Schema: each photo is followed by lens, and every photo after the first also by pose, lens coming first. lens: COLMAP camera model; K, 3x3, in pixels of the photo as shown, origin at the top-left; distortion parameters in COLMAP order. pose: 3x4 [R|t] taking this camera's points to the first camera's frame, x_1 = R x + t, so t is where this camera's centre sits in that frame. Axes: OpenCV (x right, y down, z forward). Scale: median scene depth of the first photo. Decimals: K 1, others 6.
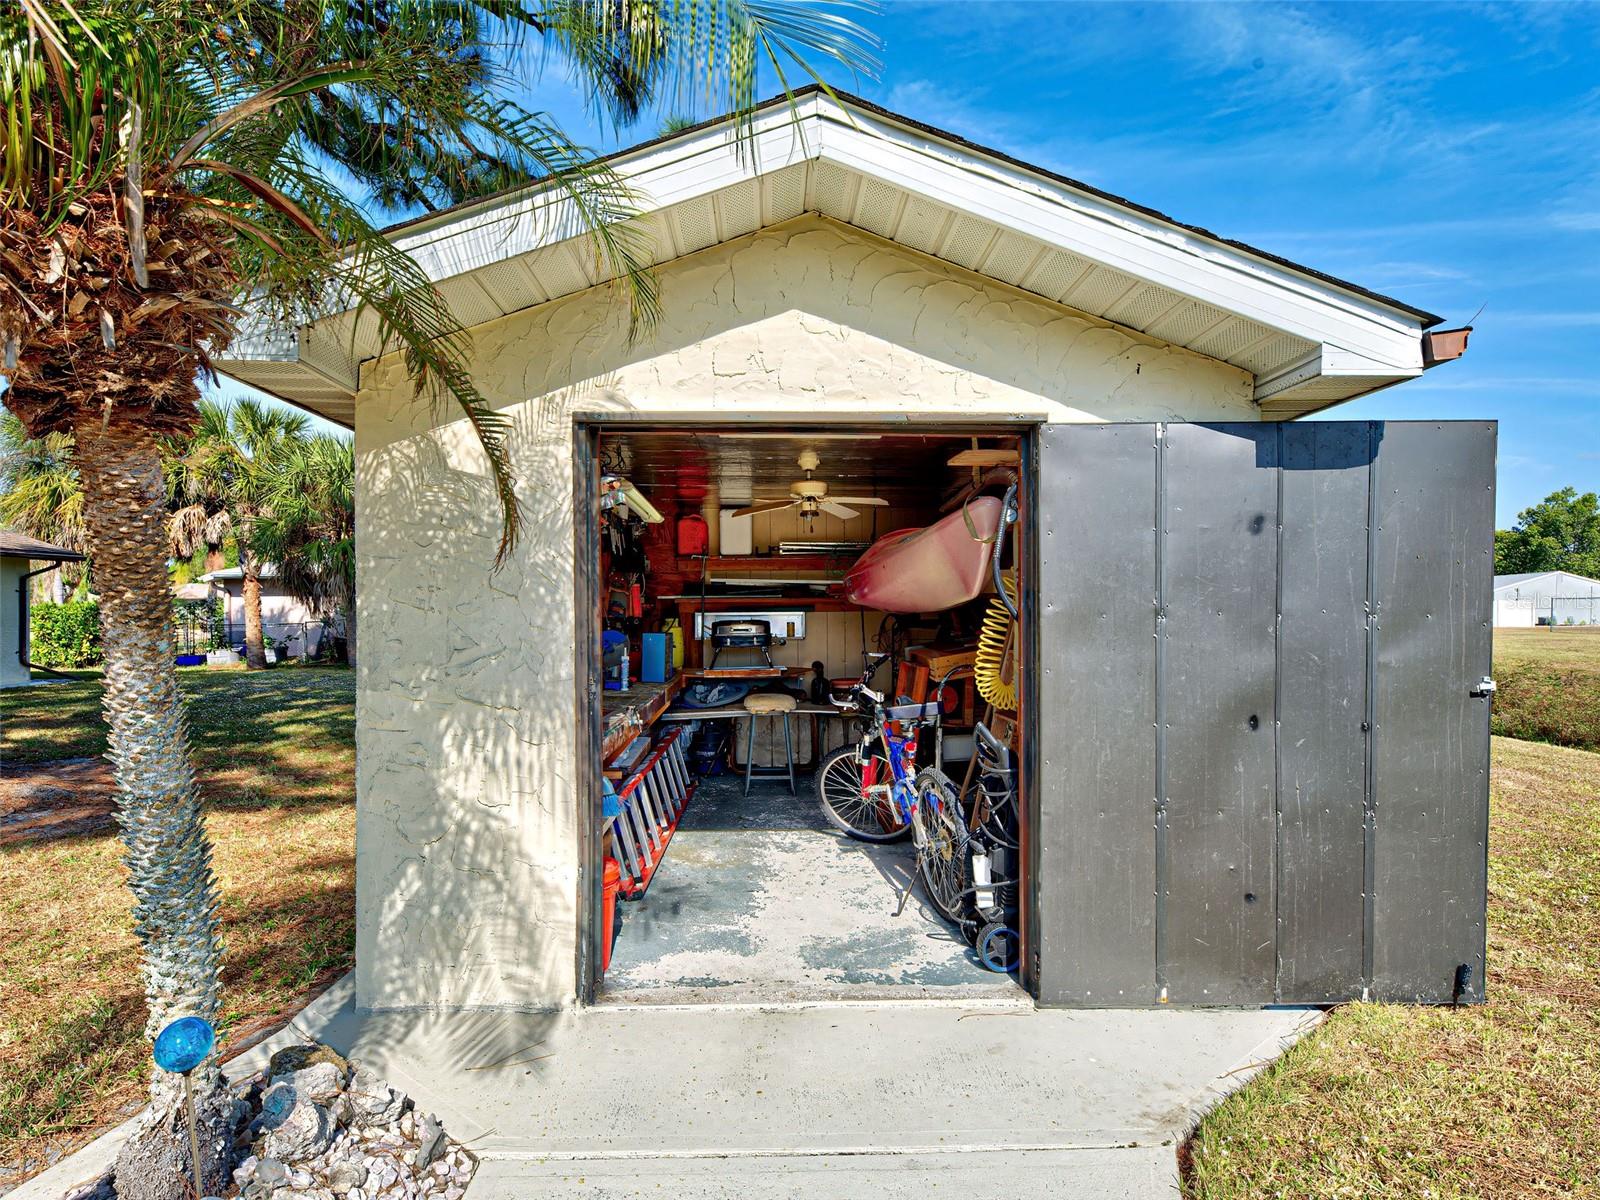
lens RADIAL K [[788.5, 0, 826.6], [0, 788.5, 594.6], [0, 0, 1]] dist [0.002188, 0.000416]
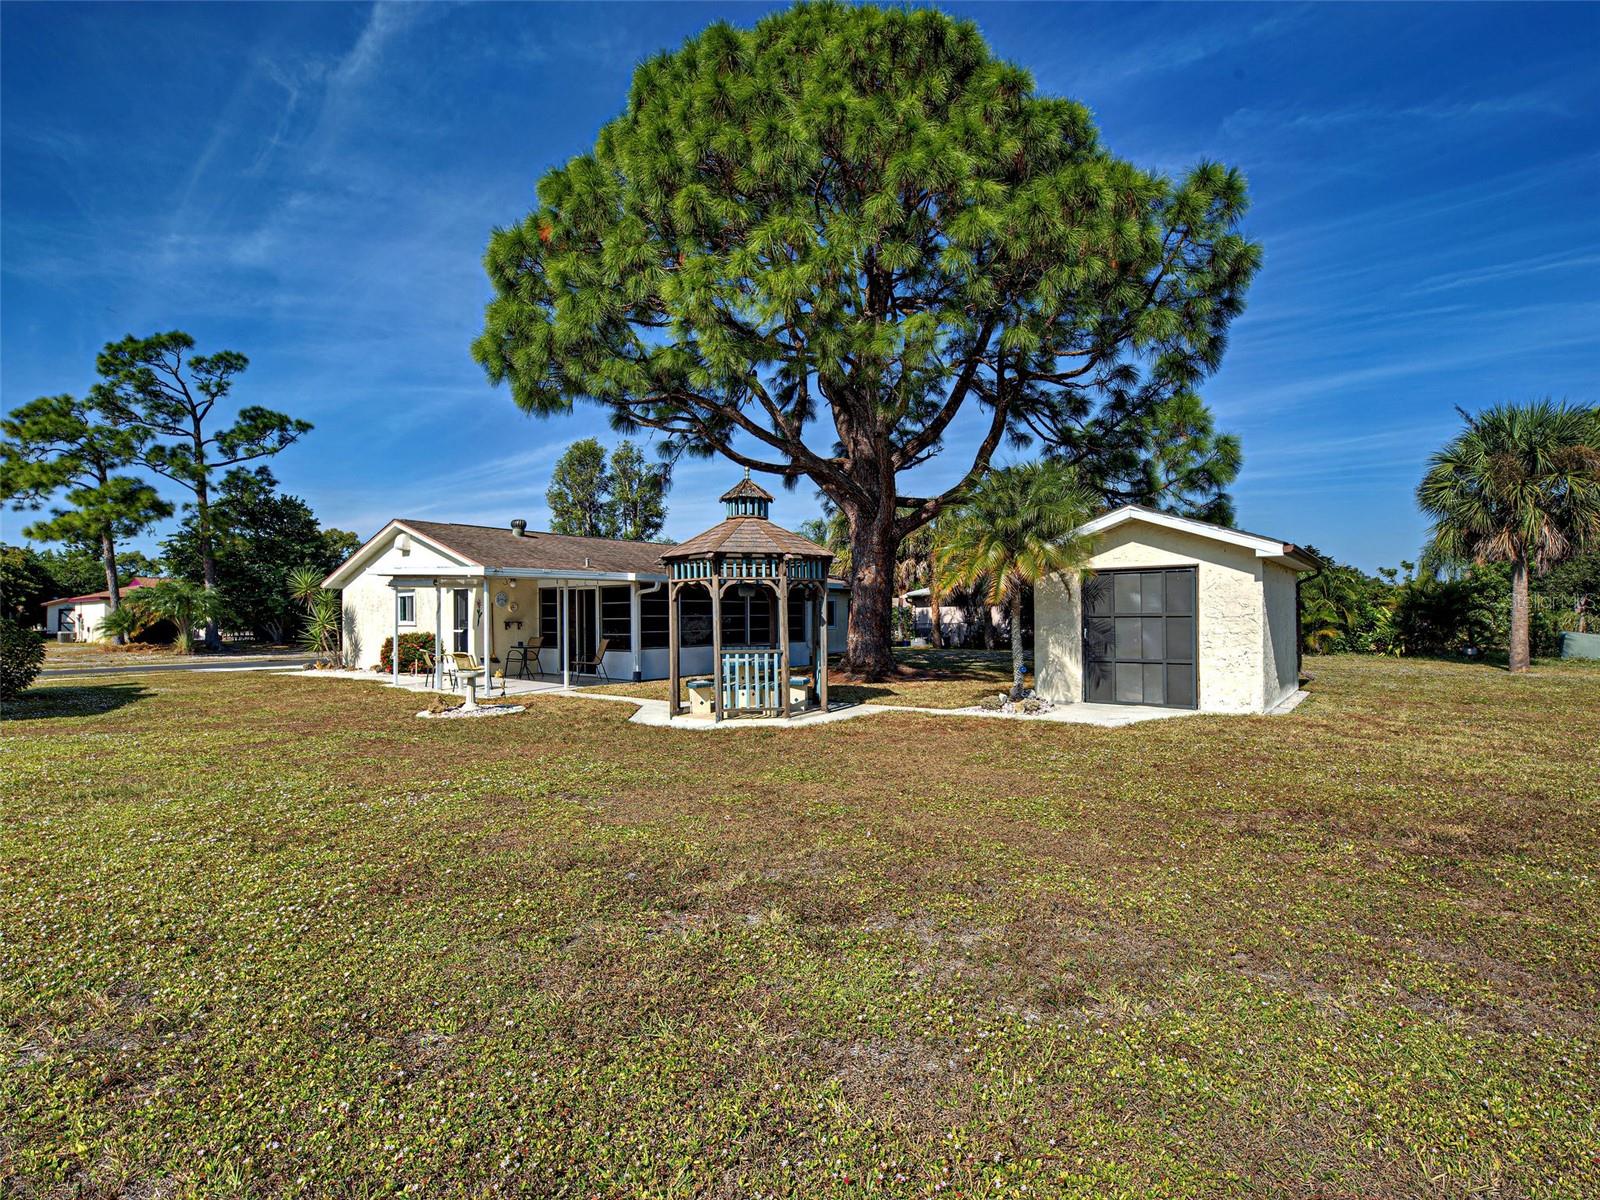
lens RADIAL K [[807.5, 0, 800.0], [0, 807.5, 600.0], [0, 0, 1]] dist [0.002151, 0.000719]
pose [[0.748159, -0.010768, -0.663433, 0.293251], [0.009531, 0.999940, -0.005482, -0.007952], [0.663452, -0.002222, 0.748216, -0.659647]]
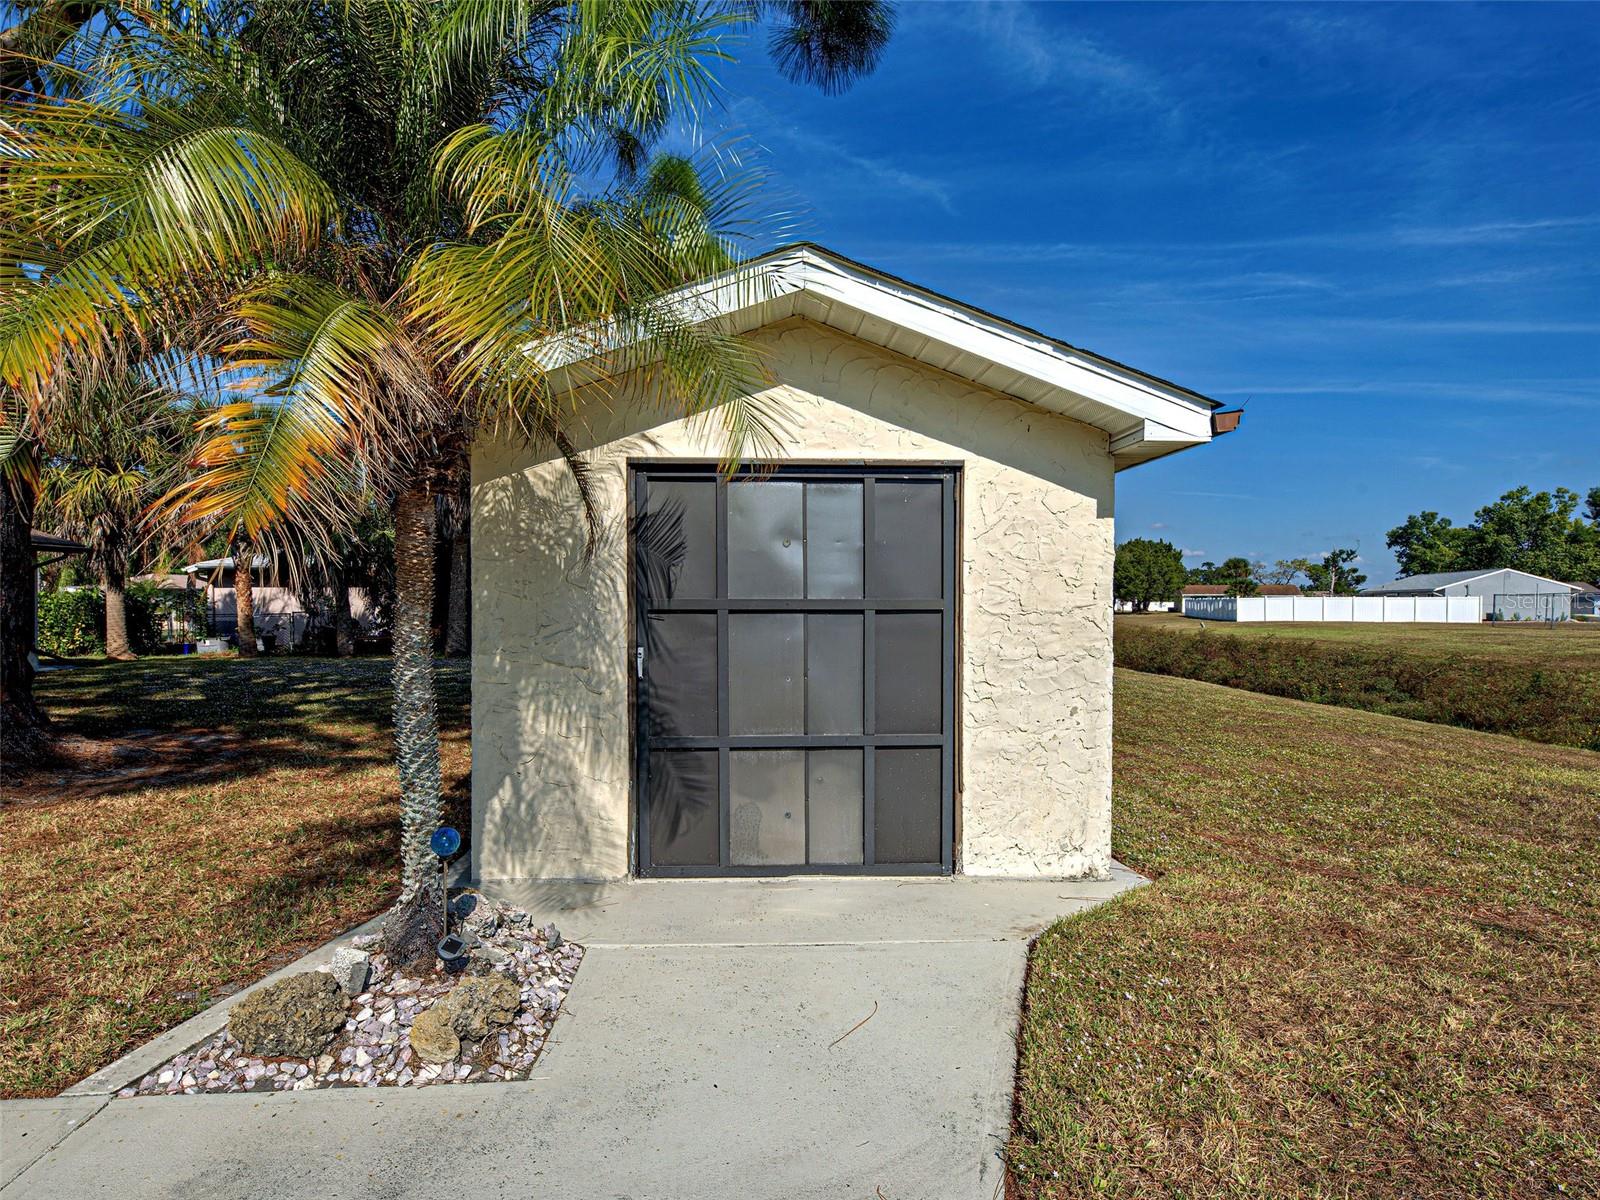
lens RADIAL K [[807.5, 0, 800.0], [0, 807.5, 600.0], [0, 0, 1]] dist [0.002151, 0.000719]
pose [[0.999978, 0.004561, 0.004779, -0.003235], [-0.004632, 0.999875, 0.015102, 0.000009], [-0.004709, -0.015124, 0.999875, -0.075392]]
